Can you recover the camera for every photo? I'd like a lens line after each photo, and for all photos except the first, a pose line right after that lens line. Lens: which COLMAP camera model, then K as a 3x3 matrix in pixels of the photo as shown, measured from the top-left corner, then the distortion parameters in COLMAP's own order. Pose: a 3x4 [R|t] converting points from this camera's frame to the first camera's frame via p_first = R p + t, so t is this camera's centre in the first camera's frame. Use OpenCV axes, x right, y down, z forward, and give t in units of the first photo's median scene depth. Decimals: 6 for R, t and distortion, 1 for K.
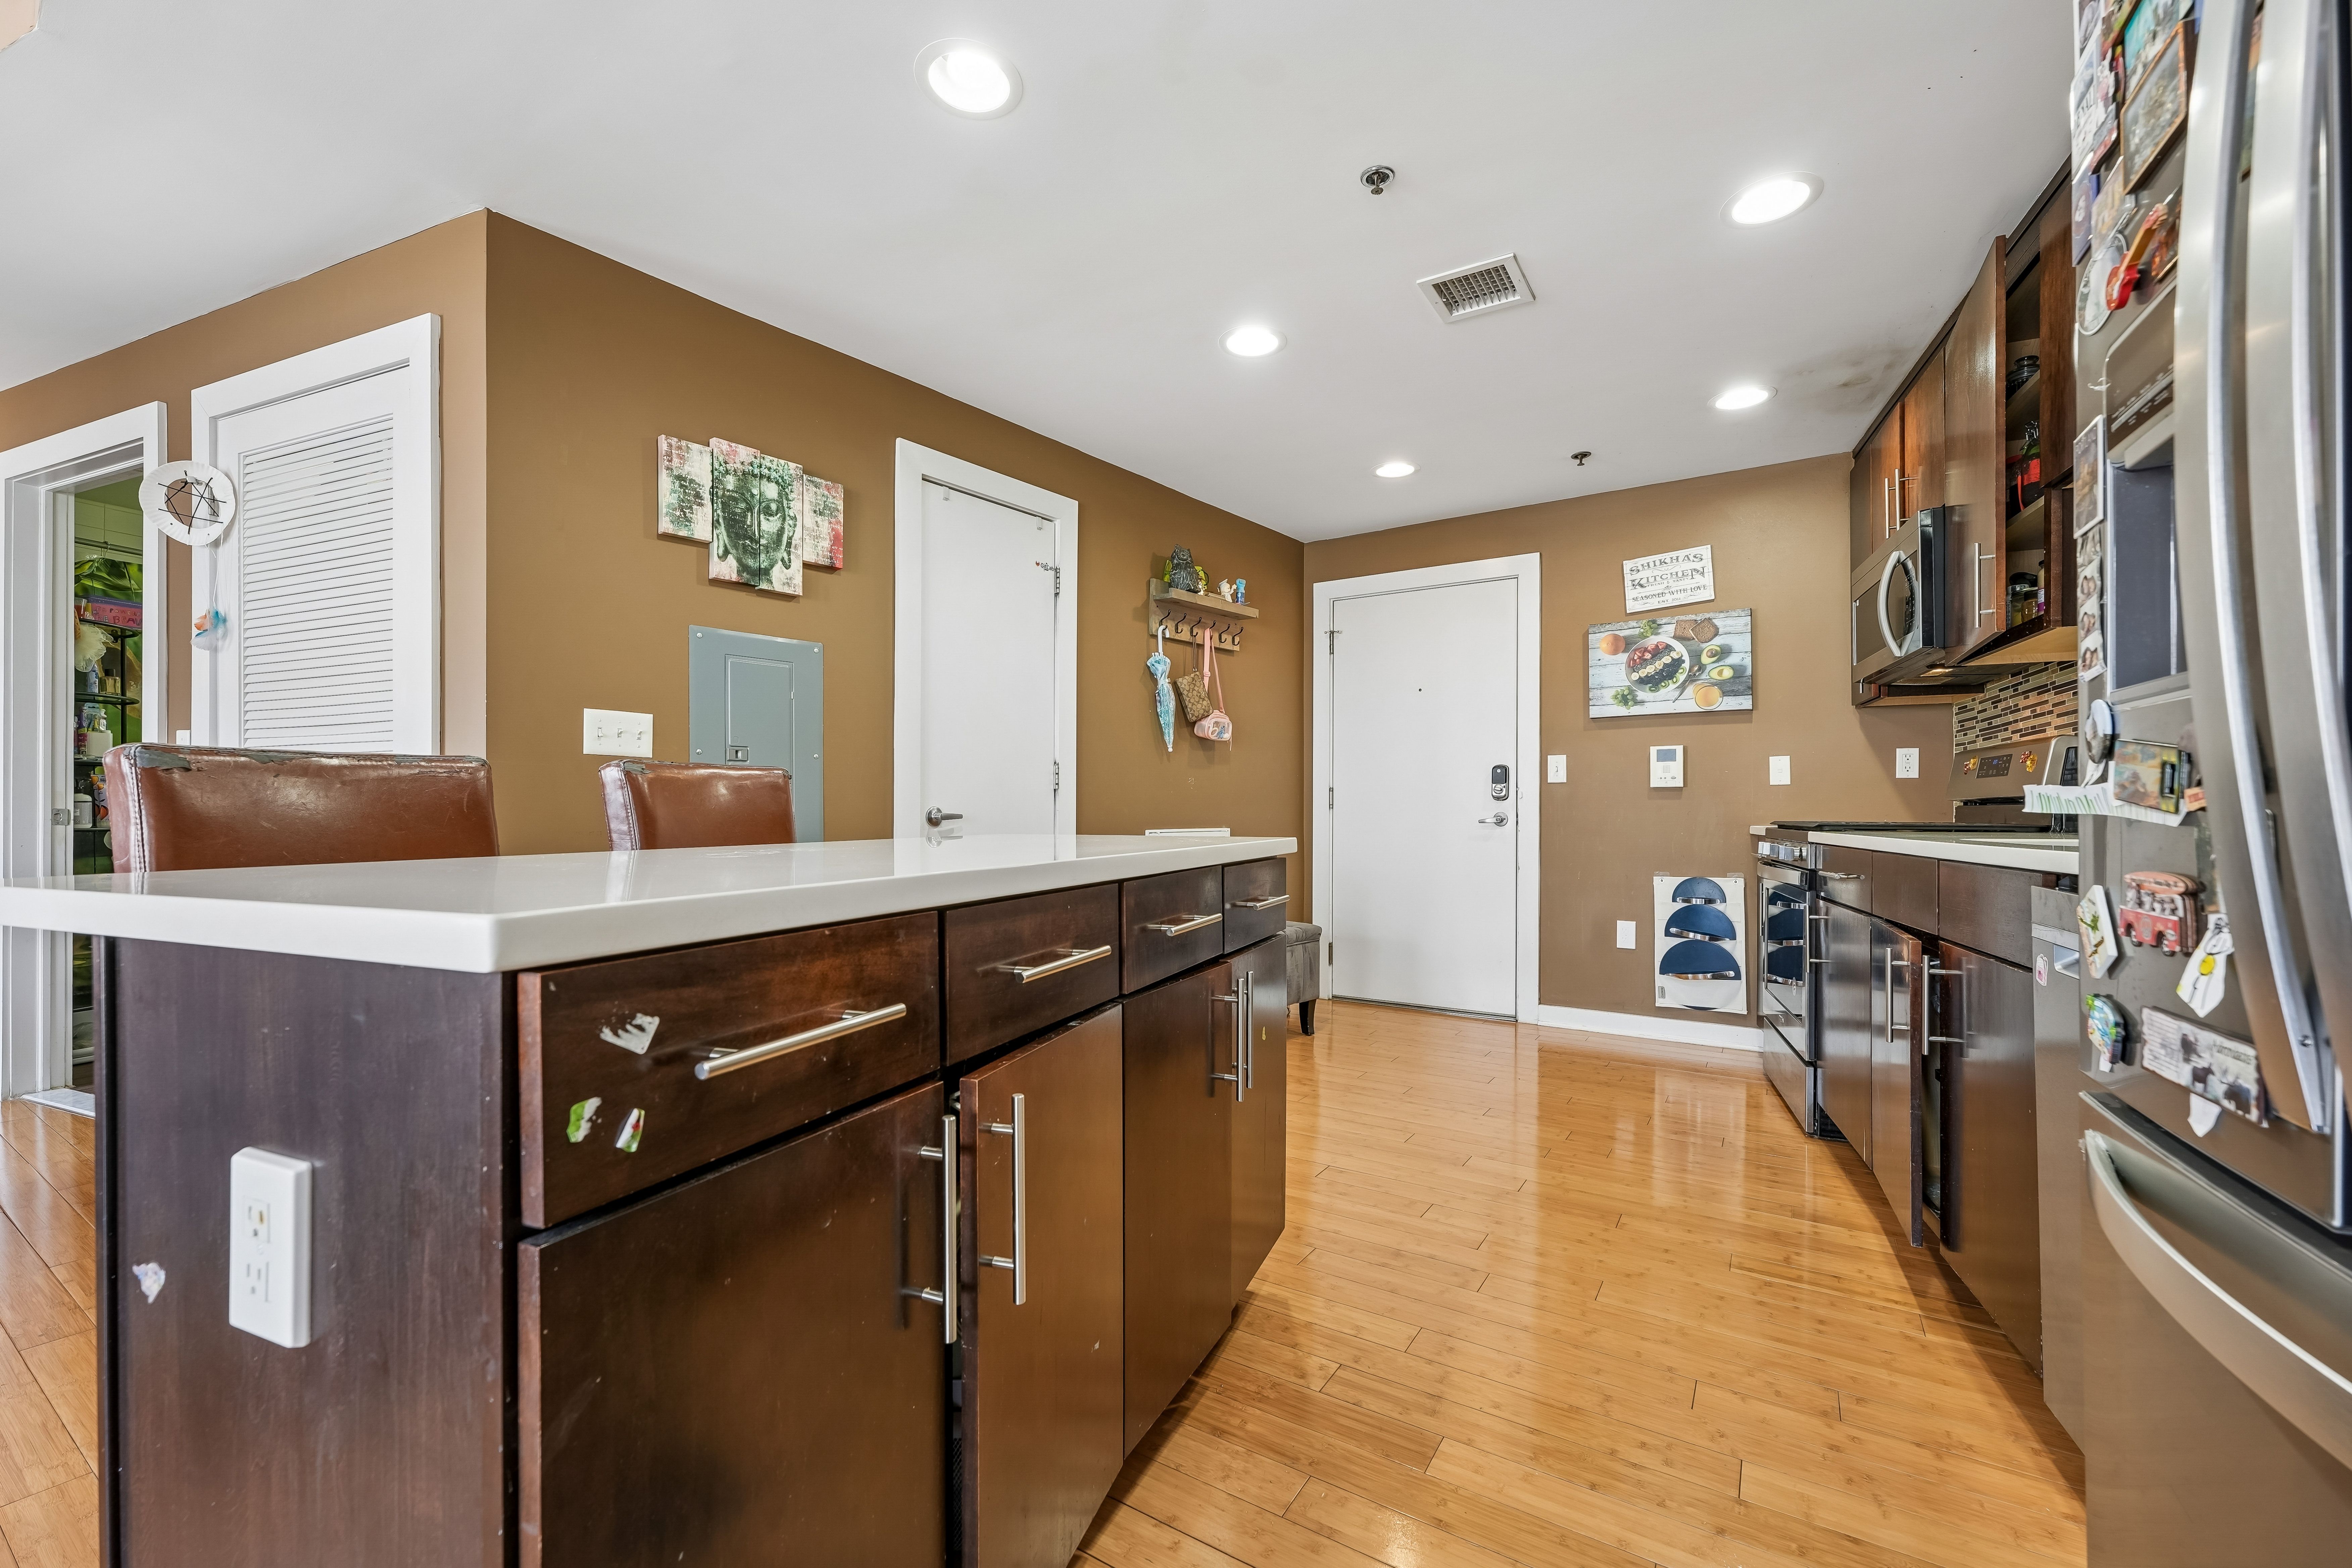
lens RADIAL K [[947.4, 0, 1198.2], [0, 947.4, 819.0], [0, 0, 1]] dist [0.002152, -0.000411]
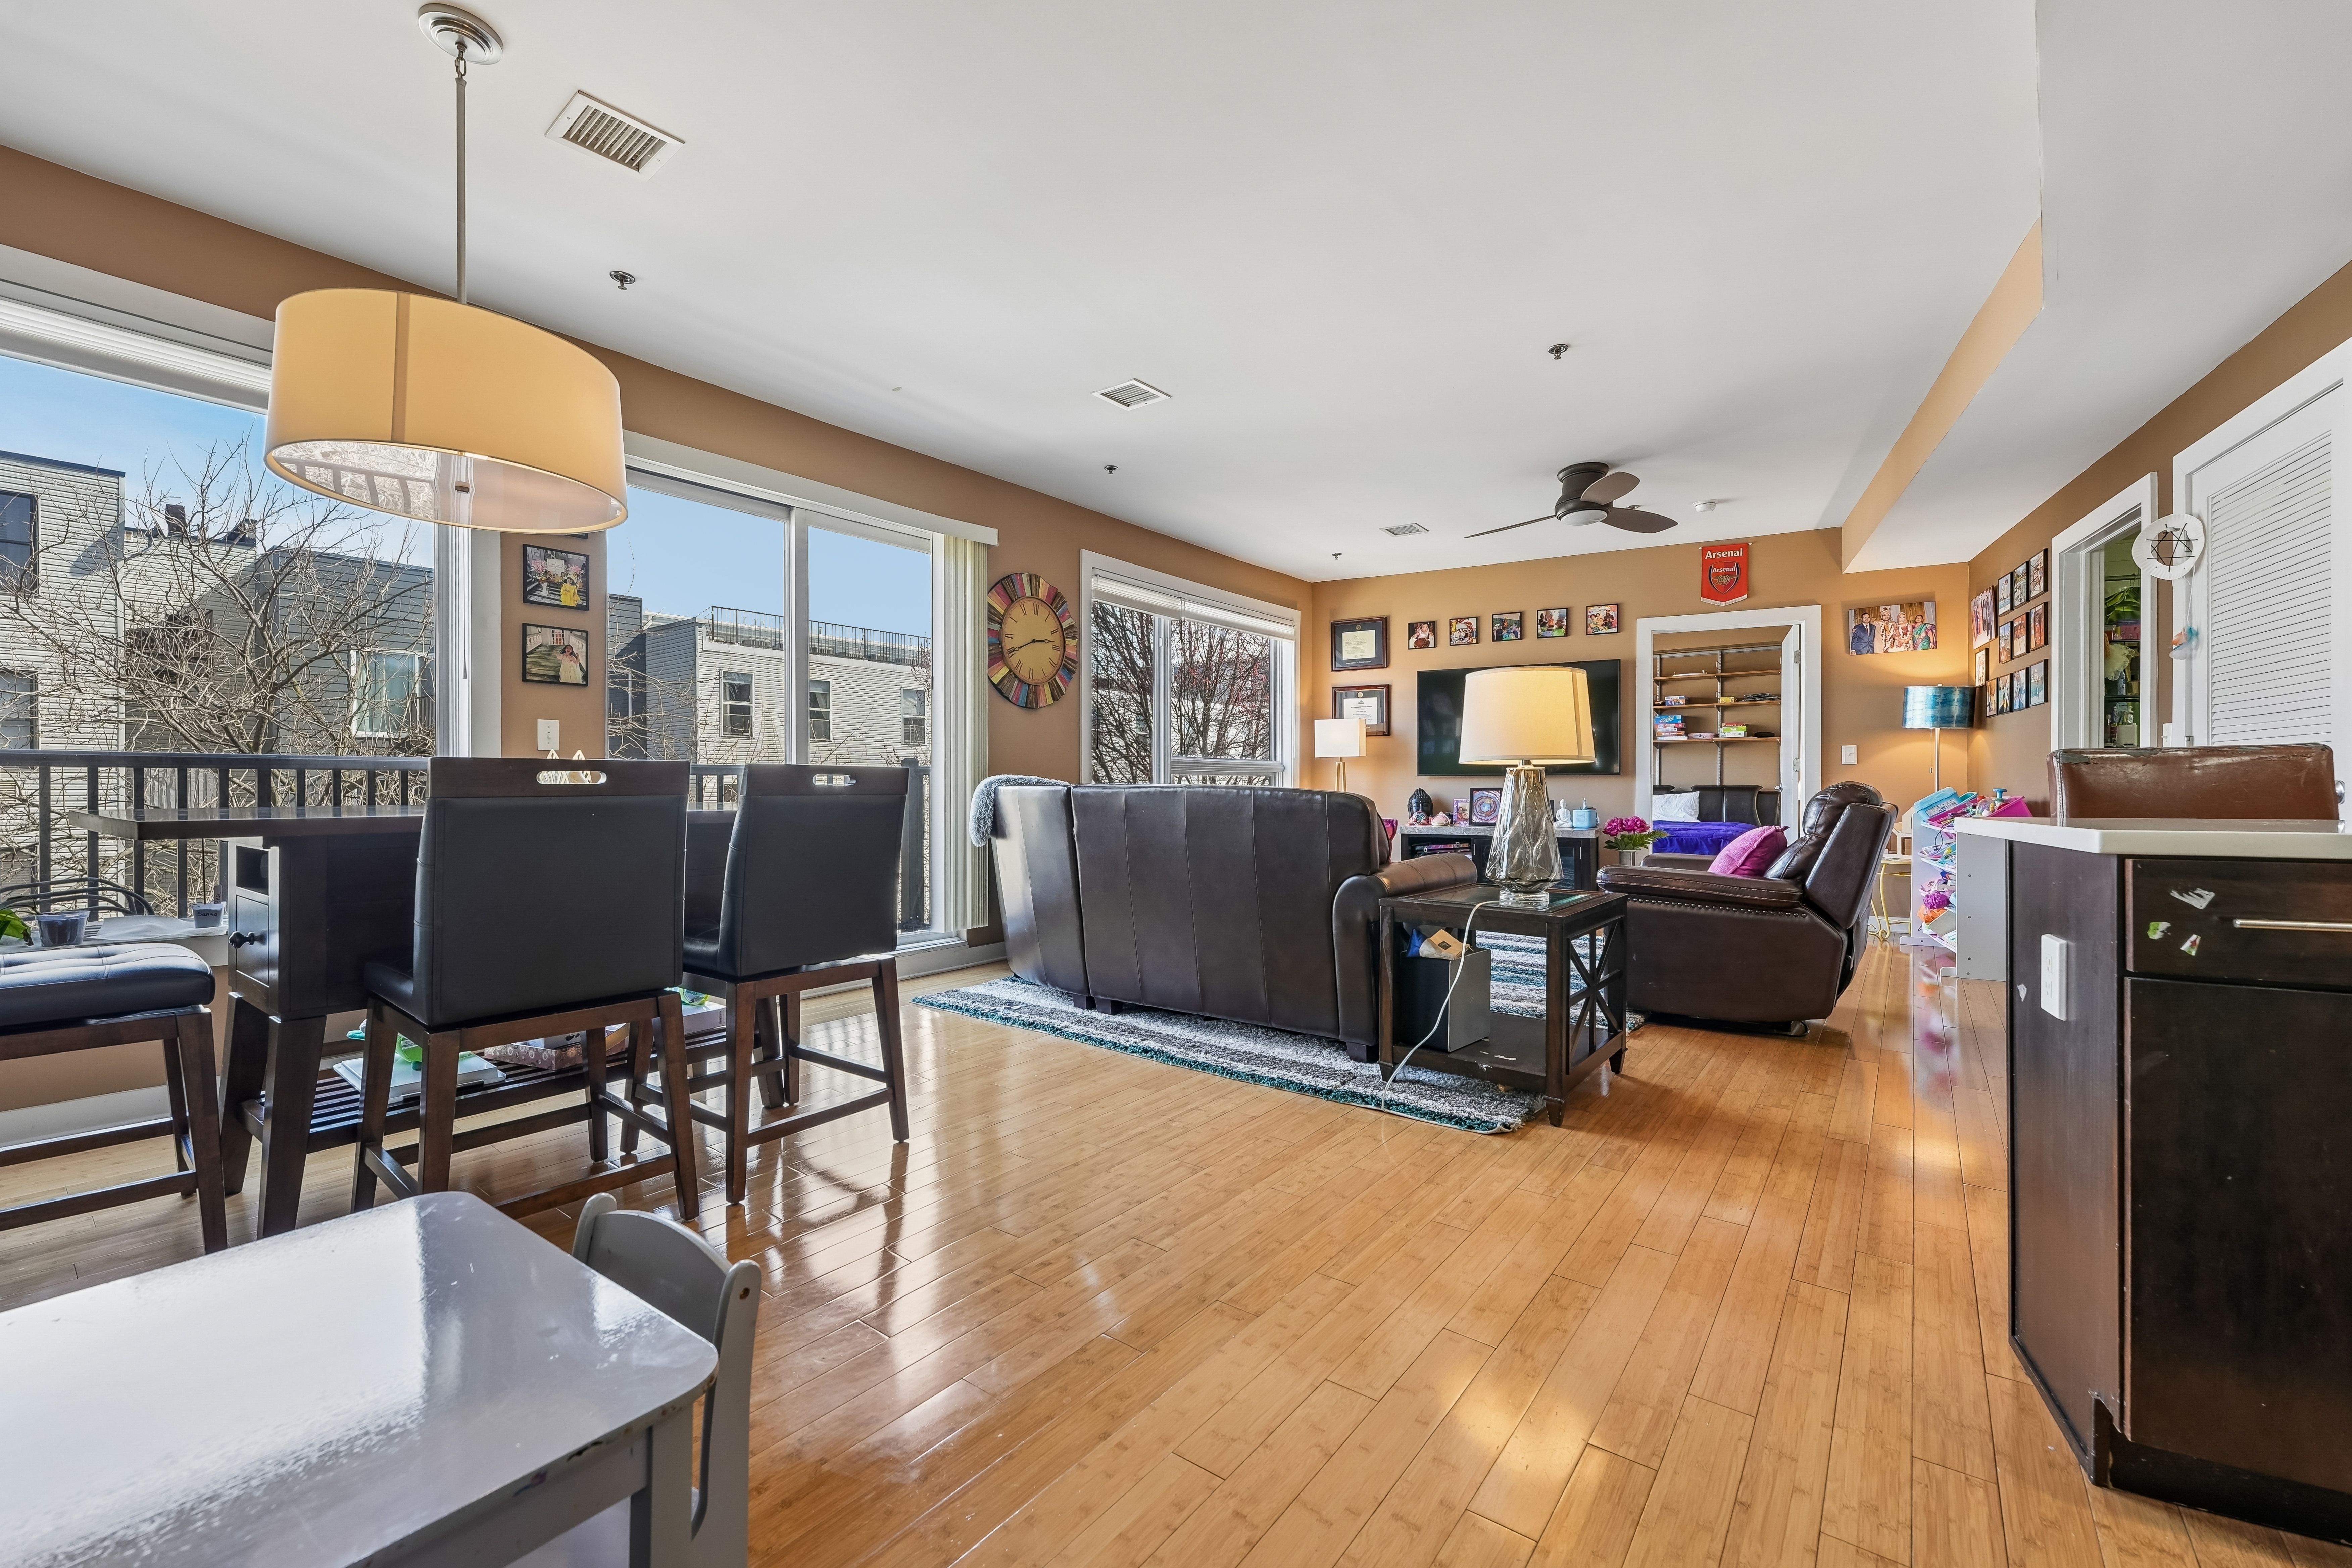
lens RADIAL K [[947.4, 0, 1155.7], [0, 947.4, 789.9], [0, 0, 1]] dist [0.002152, -0.000411]
pose [[-0.114043, 0.000788, -0.993476, 0.306320], [-0.005962, 0.999981, 0.001478, 0.001496], [0.993458, 0.006092, -0.114036, -0.178002]]
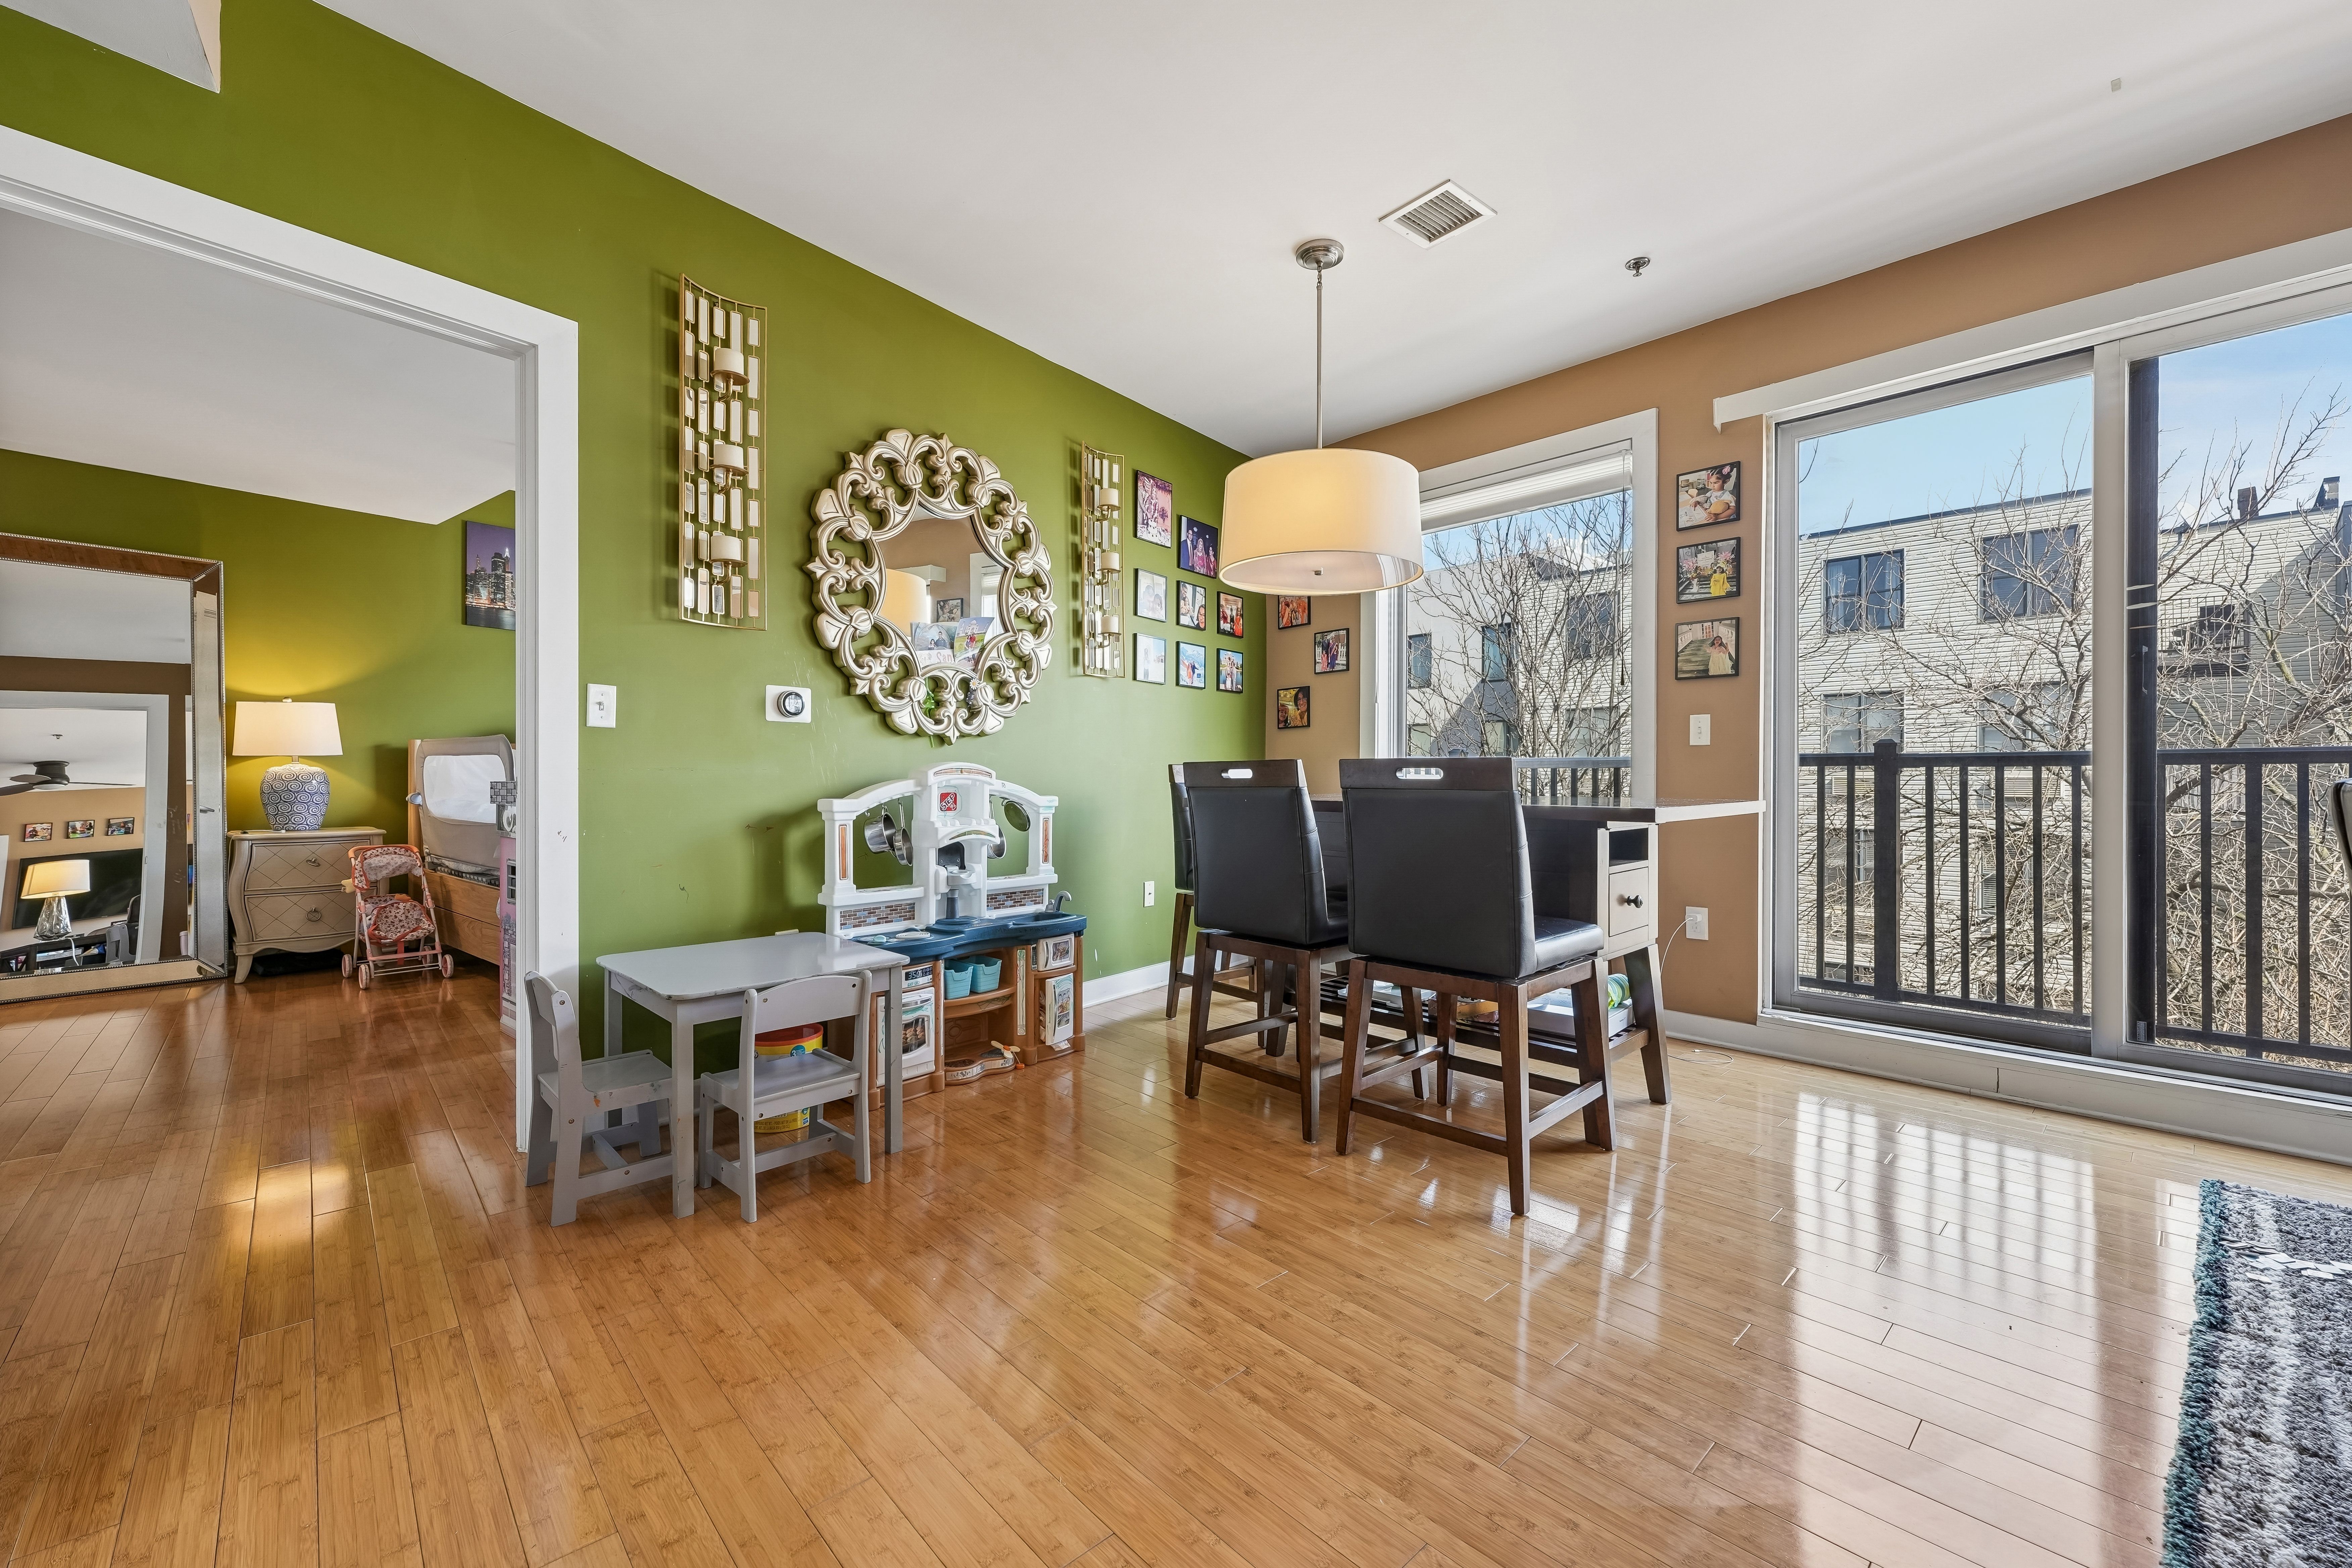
lens RADIAL K [[947.4, 0, 1184.8], [0, 947.4, 782.6], [0, 0, 1]] dist [0.002152, -0.000411]
pose [[-0.964840, -0.006769, 0.262752, -0.438903], [-0.004879, 0.999957, 0.007848, -0.001266], [-0.262794, 0.006290, -0.964831, 0.224732]]
